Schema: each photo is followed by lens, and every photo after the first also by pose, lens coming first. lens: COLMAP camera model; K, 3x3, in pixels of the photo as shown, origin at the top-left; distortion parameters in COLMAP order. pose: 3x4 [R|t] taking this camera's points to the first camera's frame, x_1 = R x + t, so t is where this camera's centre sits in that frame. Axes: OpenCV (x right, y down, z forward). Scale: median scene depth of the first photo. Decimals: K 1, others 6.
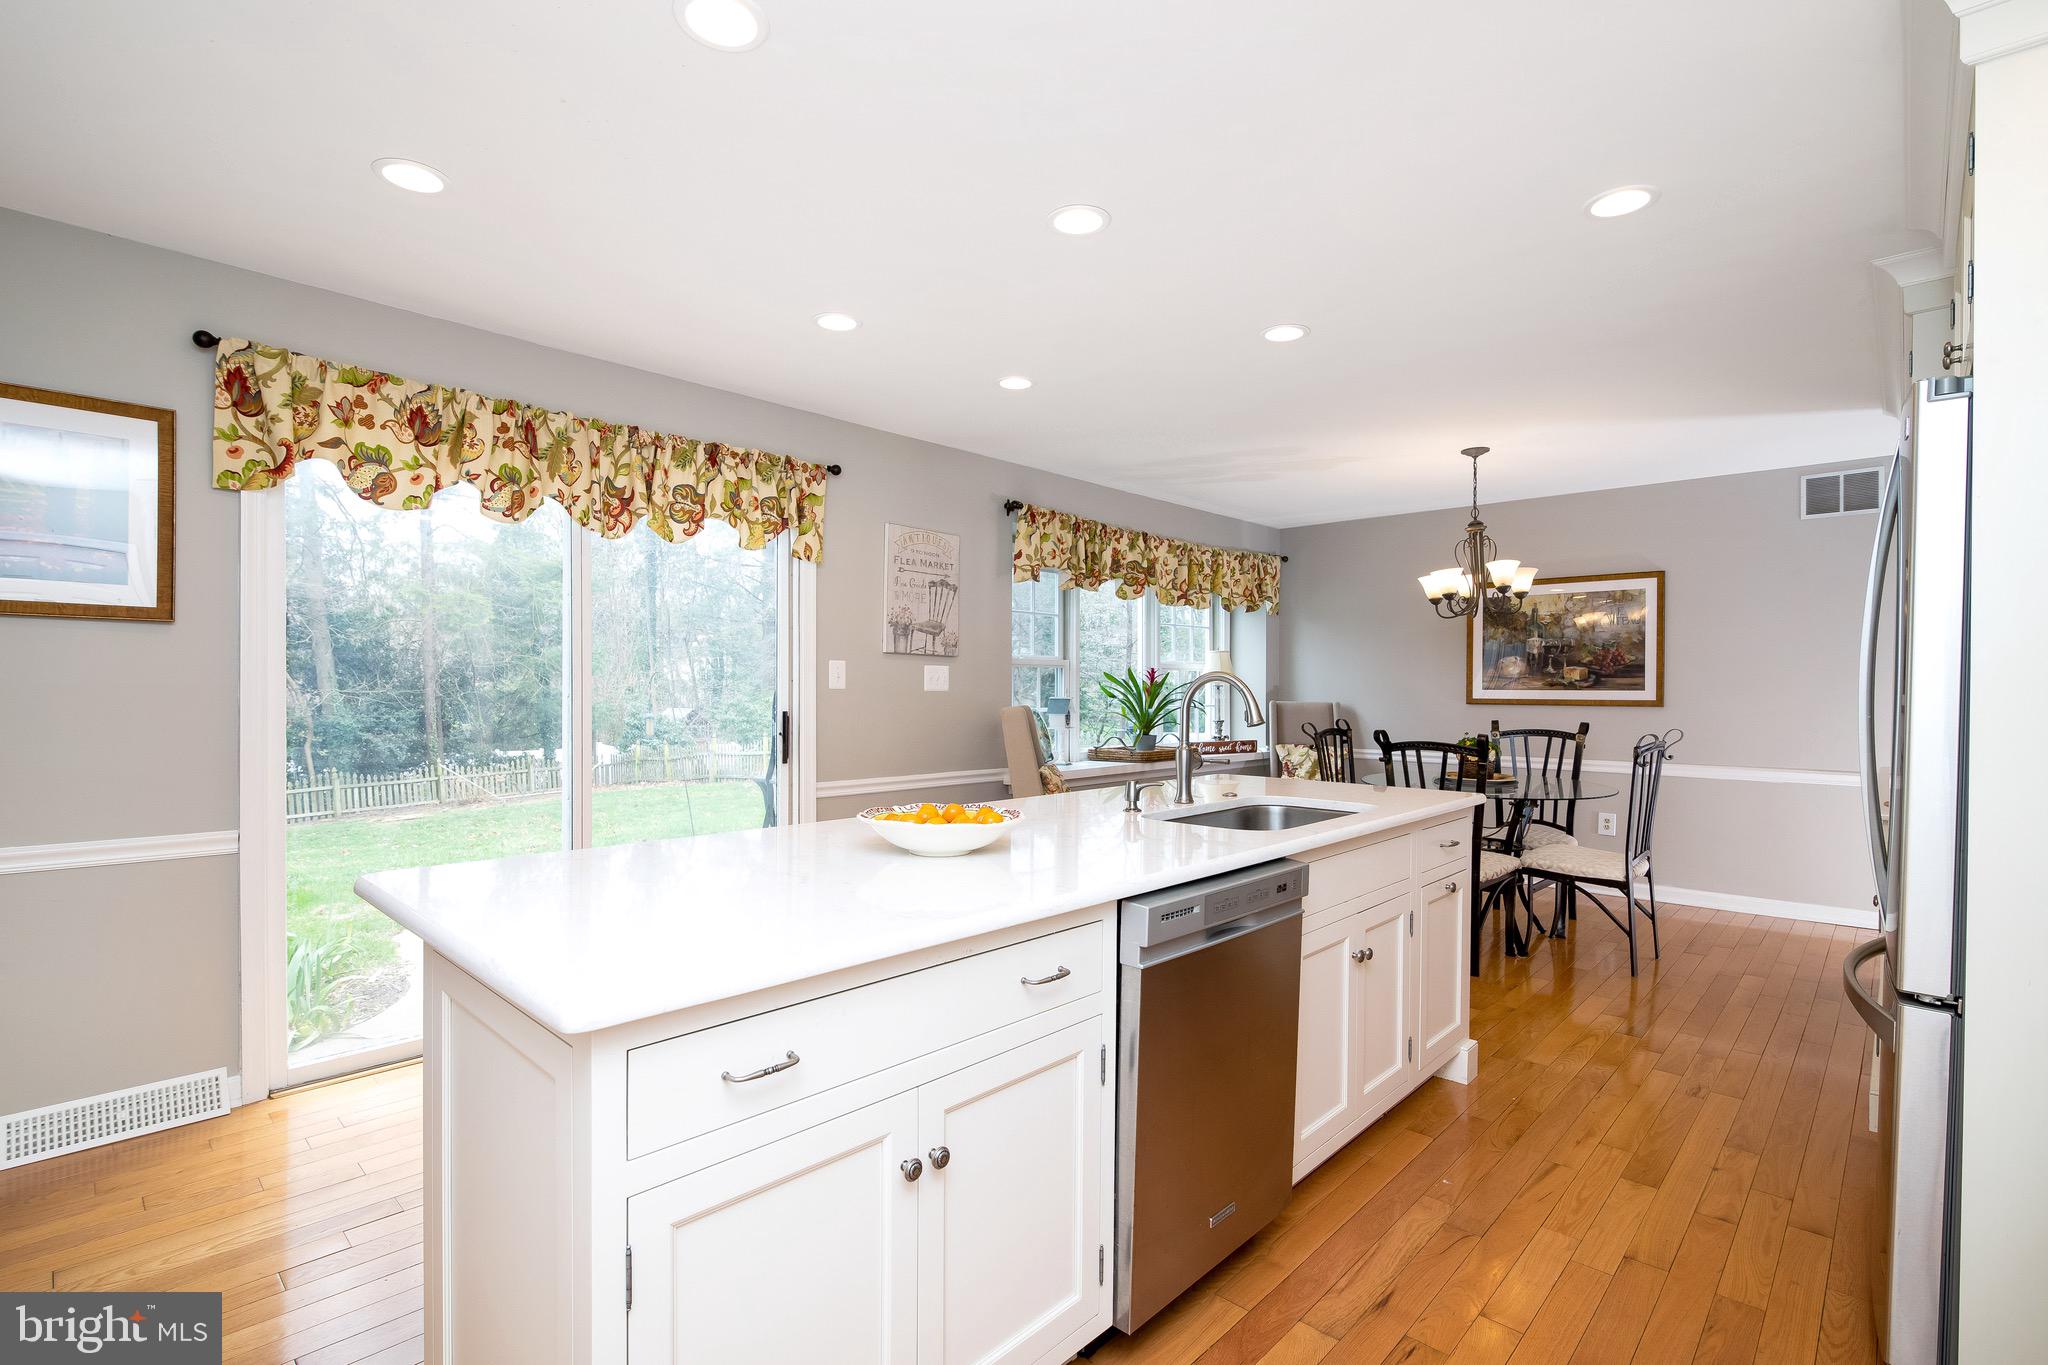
lens RADIAL K [[936.1, 0, 980.9], [0, 936.1, 700.2], [0, 0, 1]] dist [-0.007570, -0.000747]
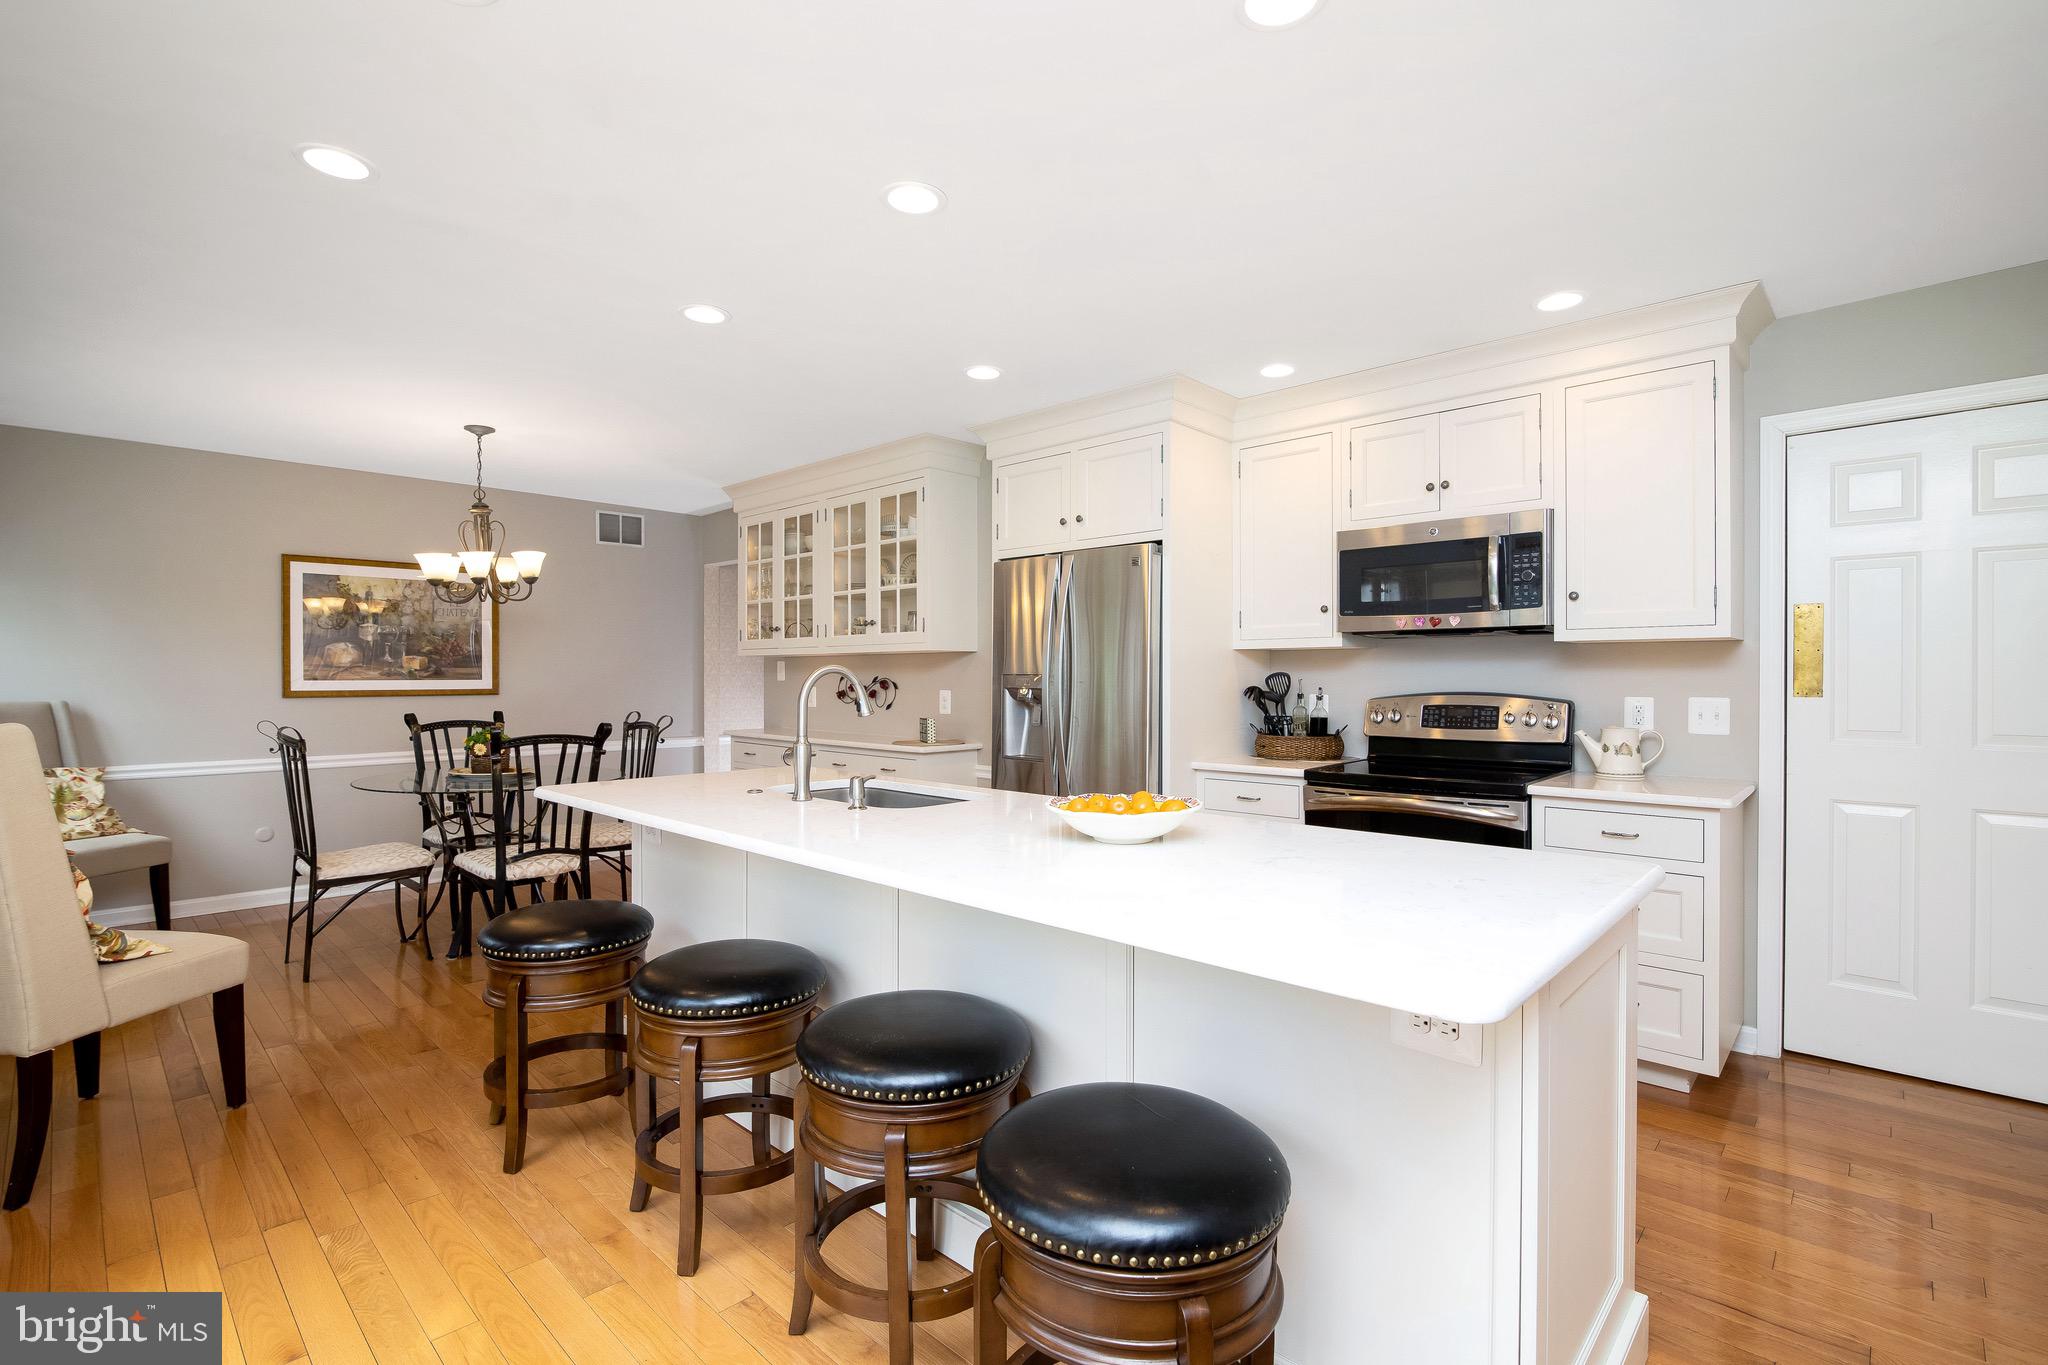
lens RADIAL K [[936.1, 0, 1025.8], [0, 936.1, 682.5], [0, 0, 1]] dist [-0.007570, -0.000747]
pose [[-0.046473, -0.010959, 0.998859, -0.448228], [0.016856, 0.999789, 0.011754, -0.010629], [-0.998777, 0.017383, -0.046279, 0.491670]]
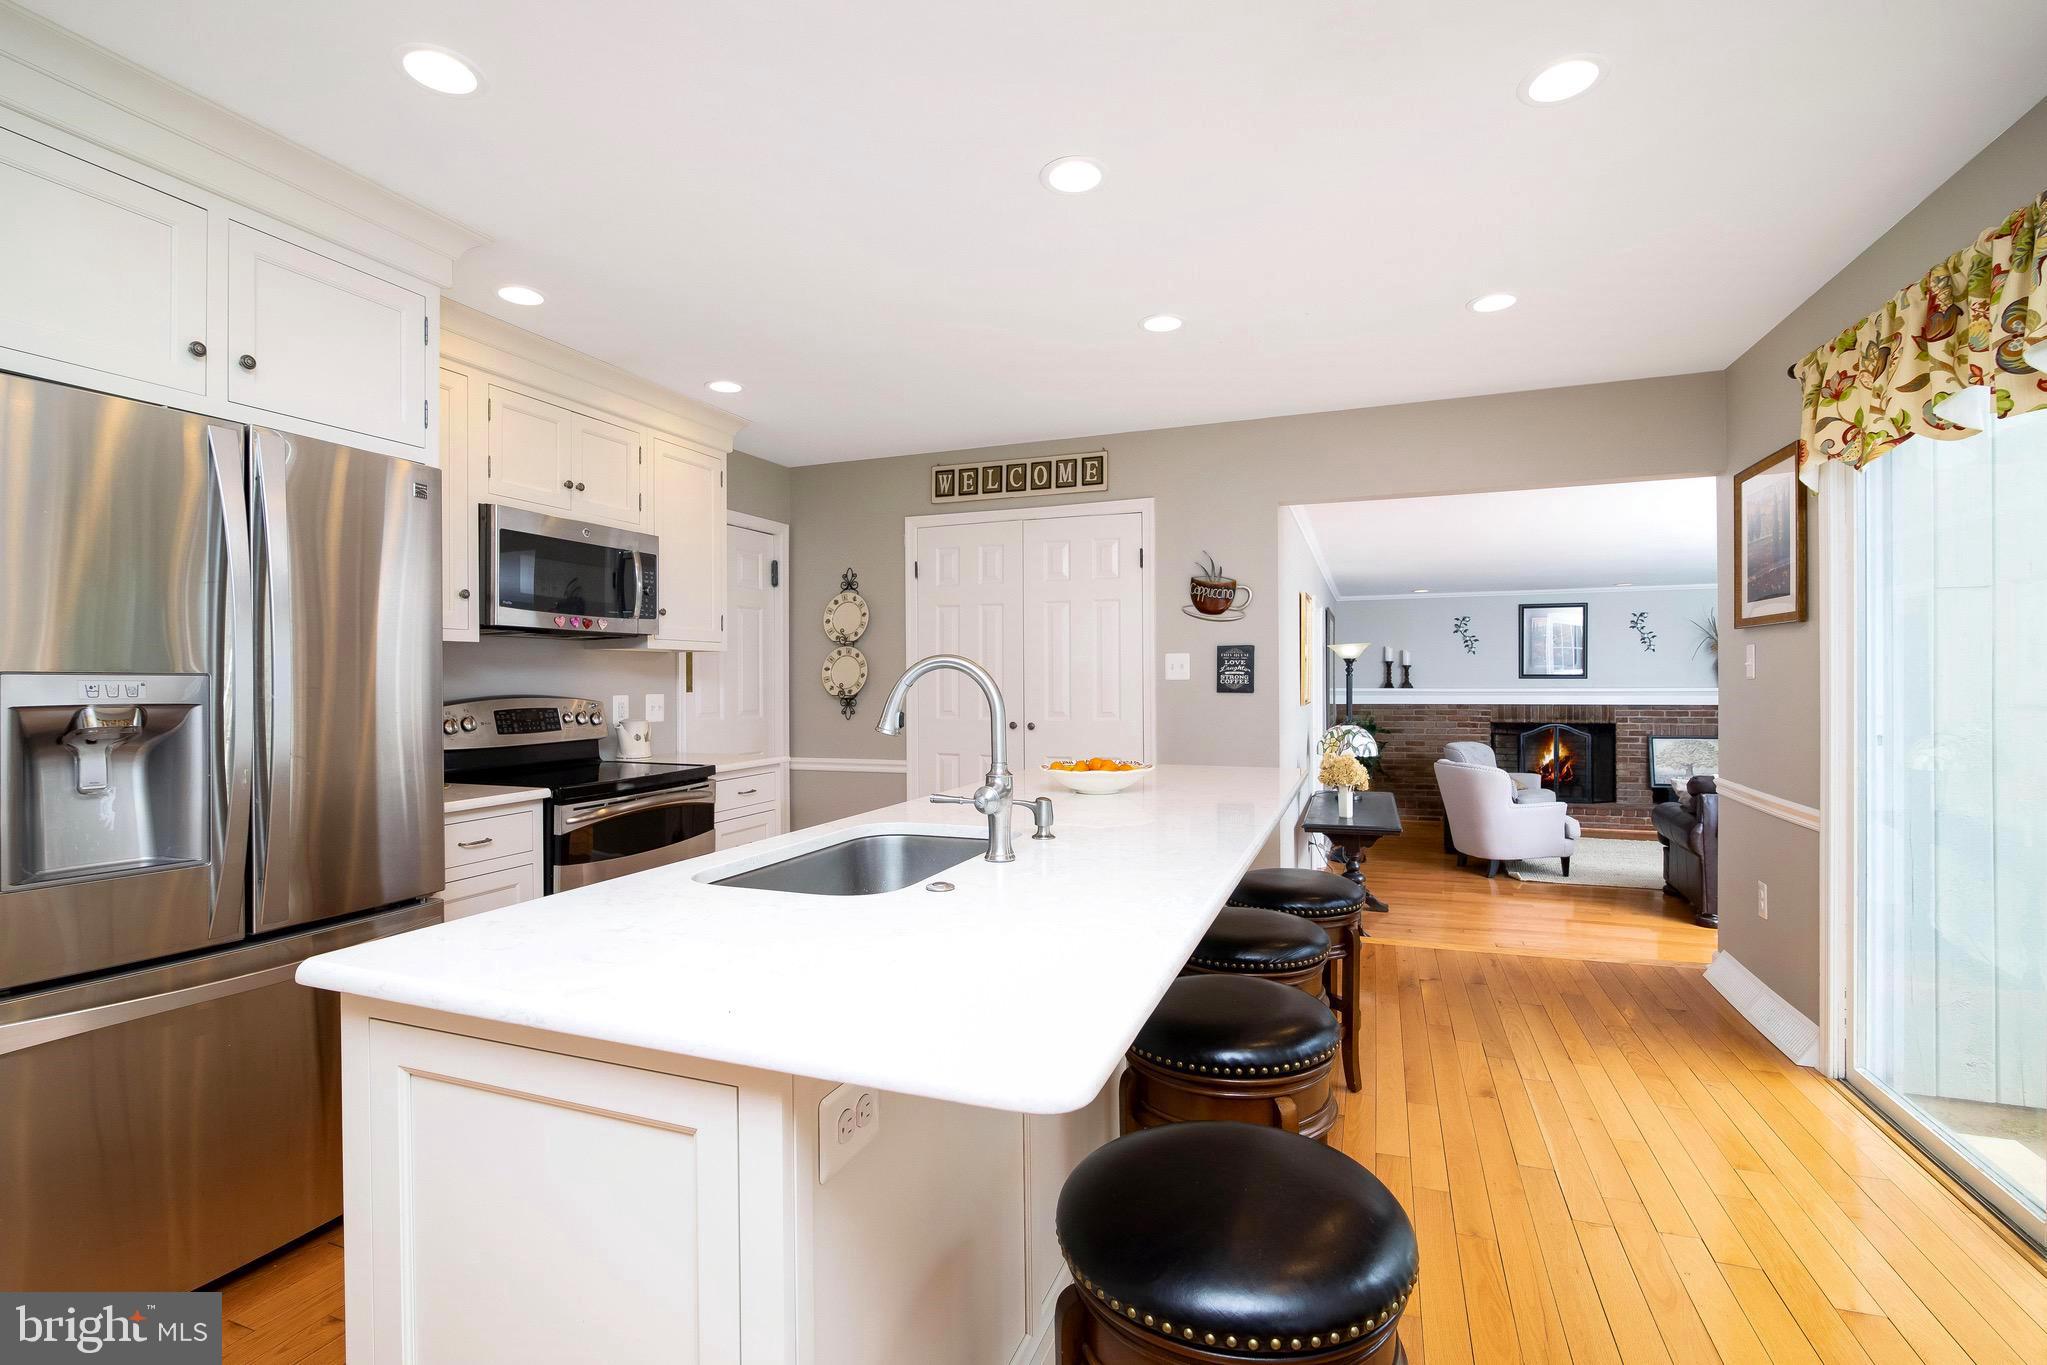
lens RADIAL K [[935.6, 0, 1015.4], [0, 935.6, 687.1], [0, 0, 1]] dist [-0.007570, -0.000747]
pose [[-0.907280, 0.000598, -0.420526, 0.284555], [-0.008544, 0.999766, 0.019857, -0.011924], [0.420440, 0.021609, -0.907063, 0.949501]]
